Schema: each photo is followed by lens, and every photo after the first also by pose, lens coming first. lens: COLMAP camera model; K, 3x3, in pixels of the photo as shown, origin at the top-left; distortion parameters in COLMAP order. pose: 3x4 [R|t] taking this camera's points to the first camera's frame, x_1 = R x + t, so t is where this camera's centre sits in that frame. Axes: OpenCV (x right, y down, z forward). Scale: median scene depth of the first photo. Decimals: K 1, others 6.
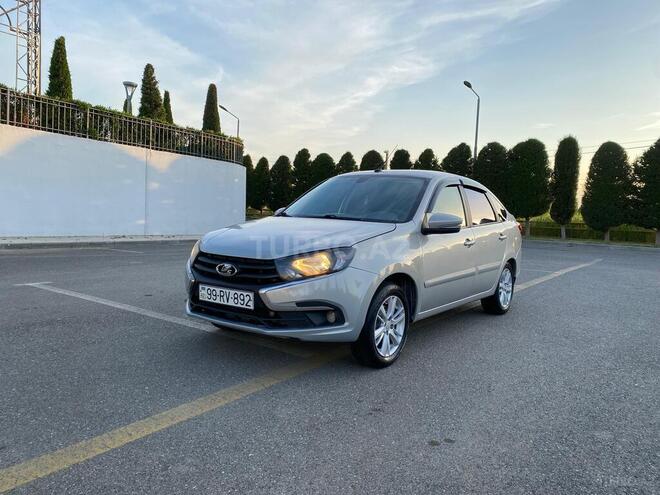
lens RADIAL K [[507.9, 0, 324.6], [0, 507.9, 247.9], [0, 0, 1]] dist [0.015654, -0.014534]
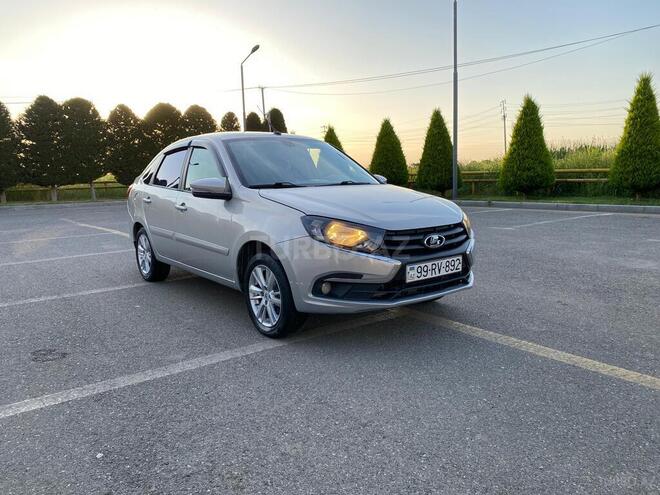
lens RADIAL K [[507.9, 0, 330.9], [0, 507.9, 251.4], [0, 0, 1]] dist [0.015654, -0.014534]
pose [[0.258342, -0.185008, 0.948173, -1.137242], [0.098379, 0.981427, 0.164692, -0.113734], [-0.961031, 0.050734, 0.271745, 0.906186]]
